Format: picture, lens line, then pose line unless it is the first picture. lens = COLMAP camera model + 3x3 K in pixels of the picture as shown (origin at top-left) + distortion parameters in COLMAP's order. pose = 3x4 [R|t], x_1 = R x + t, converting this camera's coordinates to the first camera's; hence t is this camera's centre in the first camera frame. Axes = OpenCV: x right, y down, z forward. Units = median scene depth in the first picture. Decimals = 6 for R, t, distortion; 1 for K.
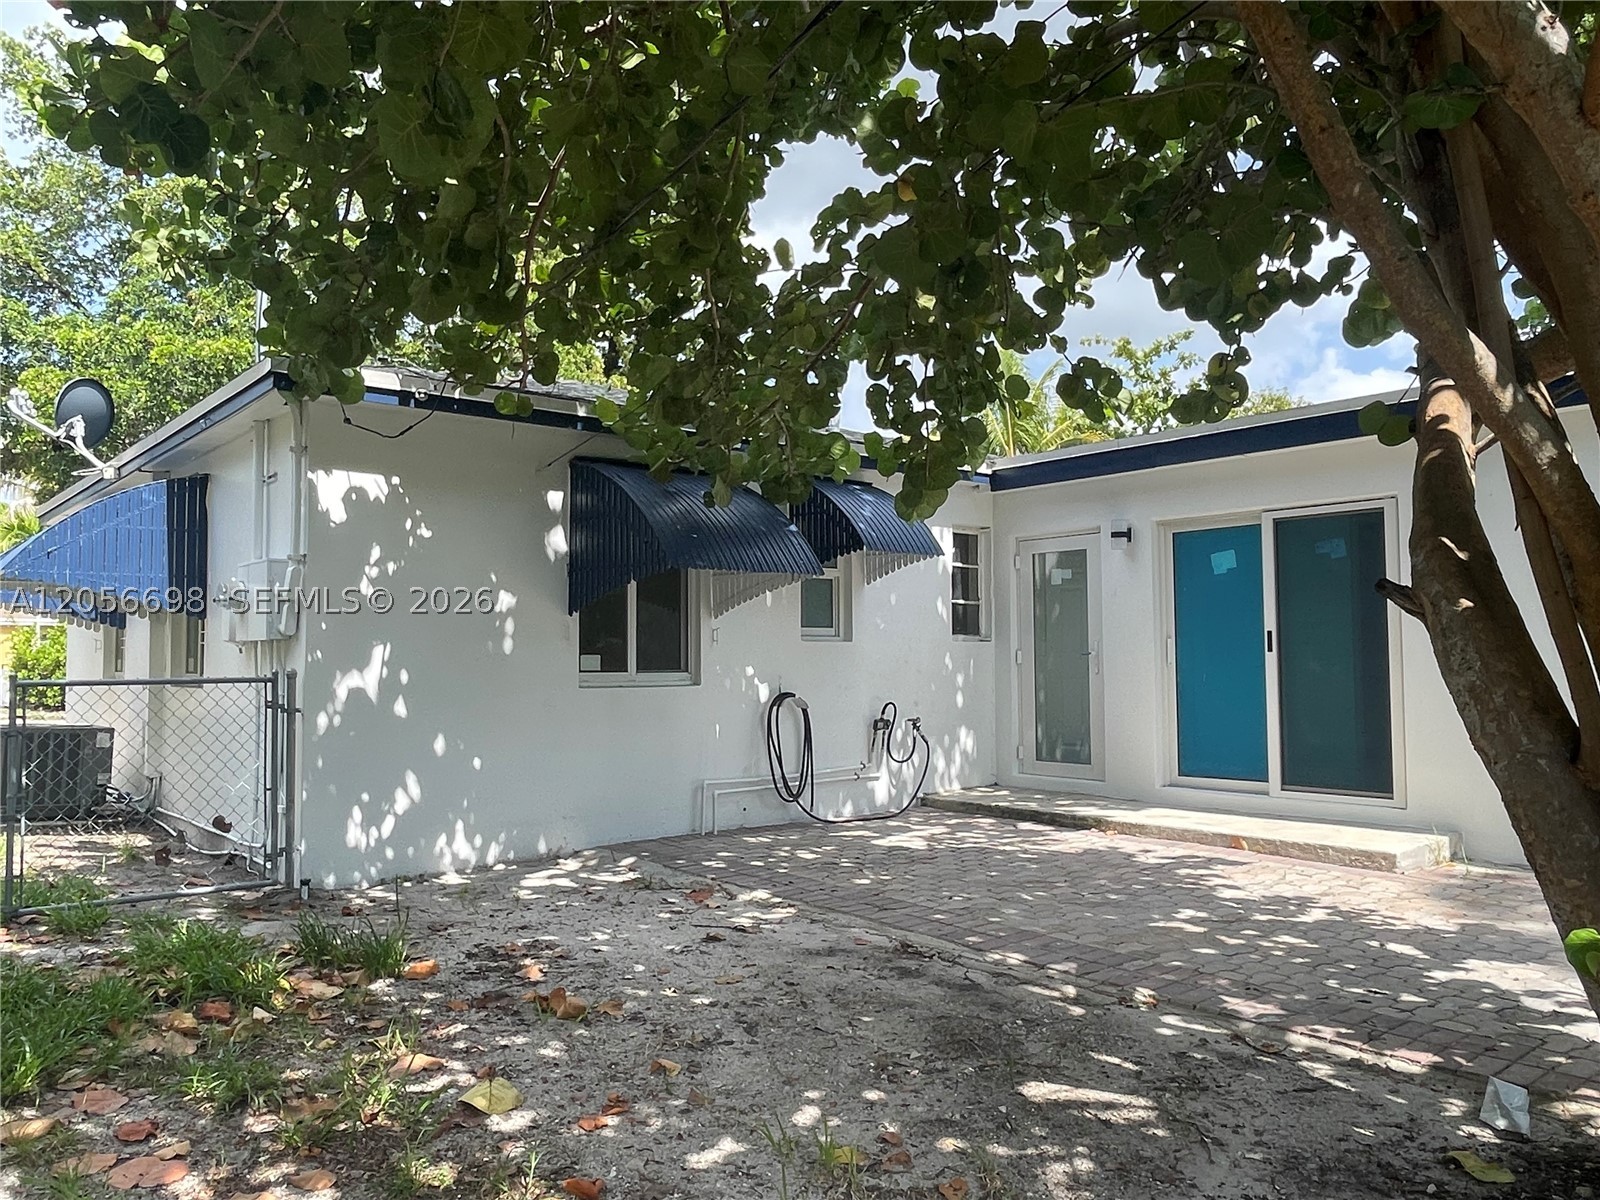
lens RADIAL K [[1200.9, 0, 797.5], [0, 1200.9, 602.2], [0, 0, 1]] dist [0.003052, -0.000908]
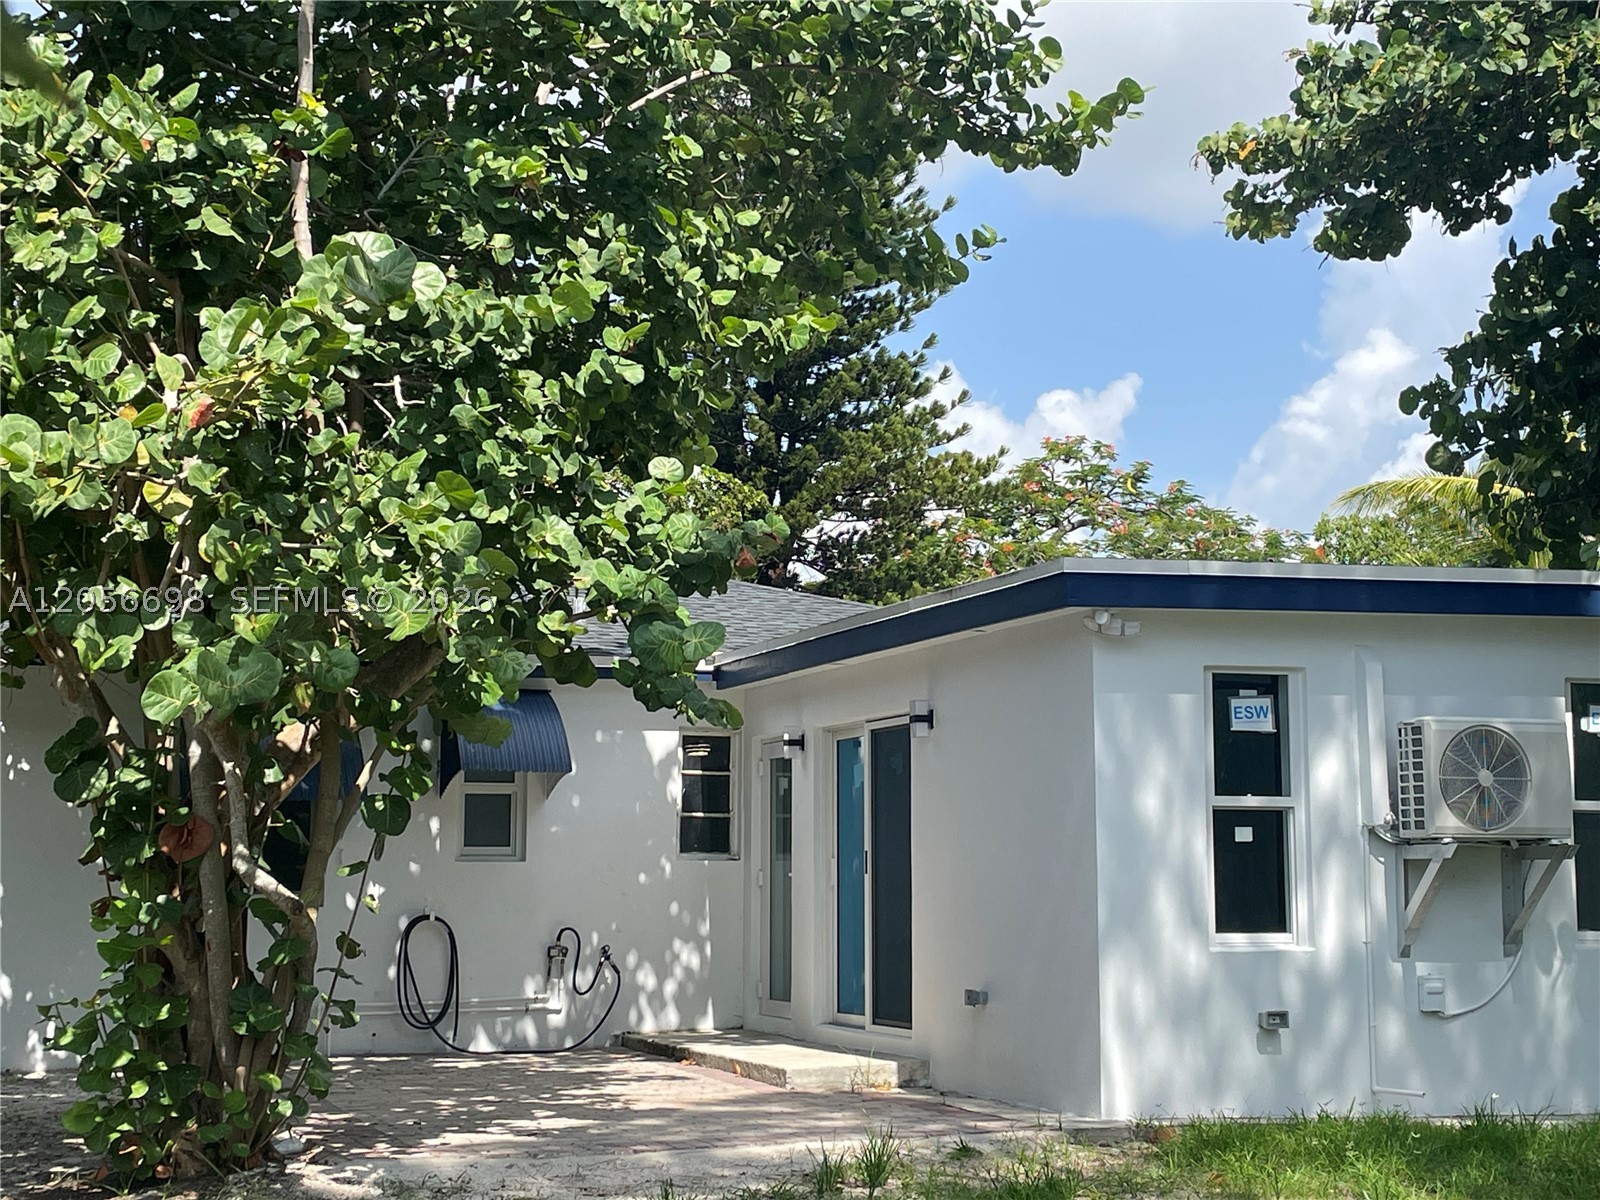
lens RADIAL K [[2588.8, 0, 801.0], [0, 2588.8, 598.5], [0, 0, 1]] dist [-0.000314, 0.000000]
pose [[0.940489, -0.031812, -0.338332, 0.981942], [0.010914, 0.997923, -0.063494, -0.042405], [0.339649, 0.056023, 0.938882, -0.860823]]
